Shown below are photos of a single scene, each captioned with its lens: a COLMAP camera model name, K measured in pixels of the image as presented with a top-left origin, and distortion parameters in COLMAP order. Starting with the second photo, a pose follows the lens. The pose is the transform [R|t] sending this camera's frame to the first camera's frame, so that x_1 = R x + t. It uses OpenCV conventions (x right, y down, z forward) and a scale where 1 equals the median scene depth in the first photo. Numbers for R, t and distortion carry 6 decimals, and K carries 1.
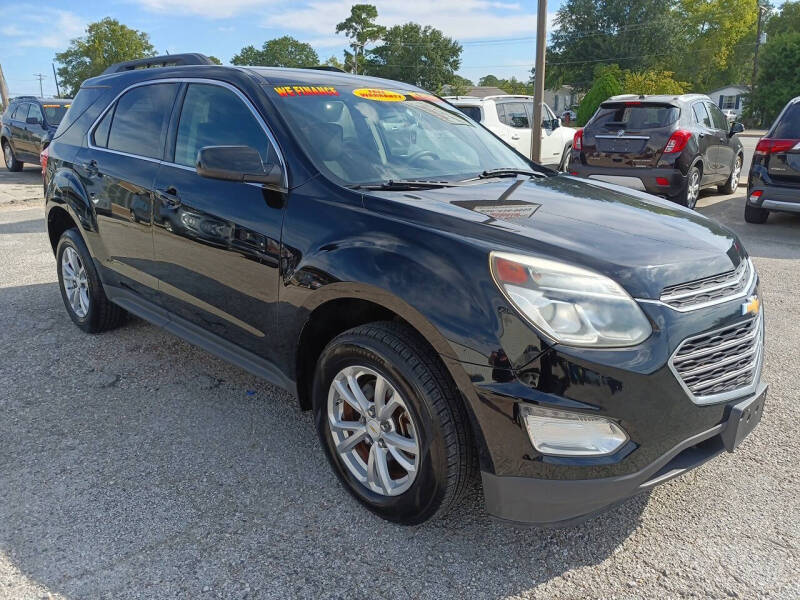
lens RADIAL K [[600.3, 0, 397.2], [0, 600.3, 301.2], [0, 0, 1]] dist [0.065412, -0.077402]
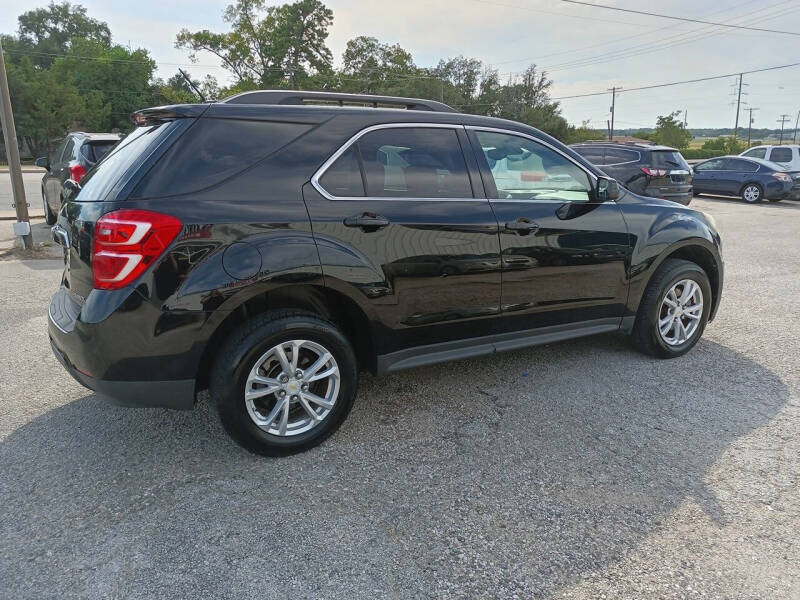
lens RADIAL K [[596.5, 0, 398.4], [0, 596.5, 302.0], [0, 0, 1]] dist [0.068026, -0.080593]
pose [[0.268047, -0.229708, 0.935620, -1.203443], [0.276623, 0.948616, 0.153649, -0.214194], [-0.922838, 0.217629, 0.317816, 0.681649]]
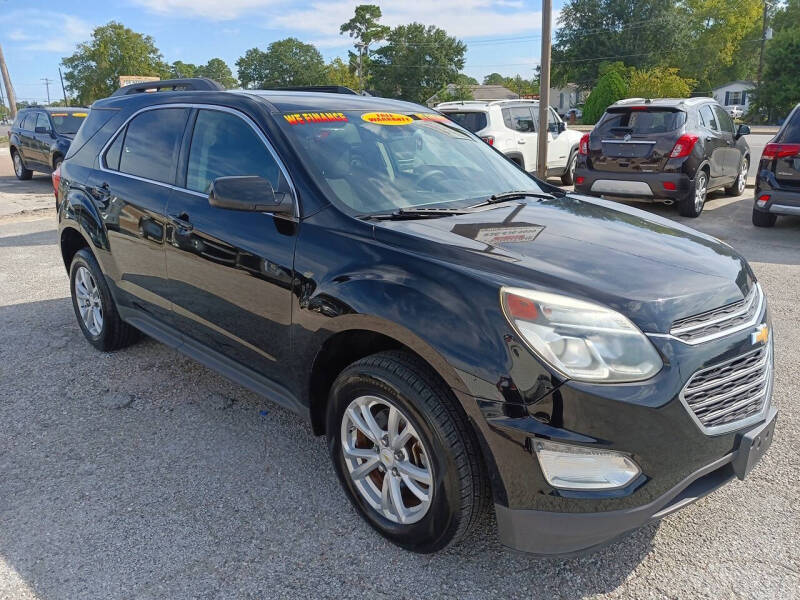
lens RADIAL K [[598.7, 0, 398.8], [0, 598.7, 302.1], [0, 0, 1]] dist [0.070831, -0.083568]
pose [[0.999913, -0.010039, -0.008570, -0.004697], [0.010064, 0.999945, 0.002793, -0.029334], [0.008541, -0.002879, 0.999959, -0.006631]]
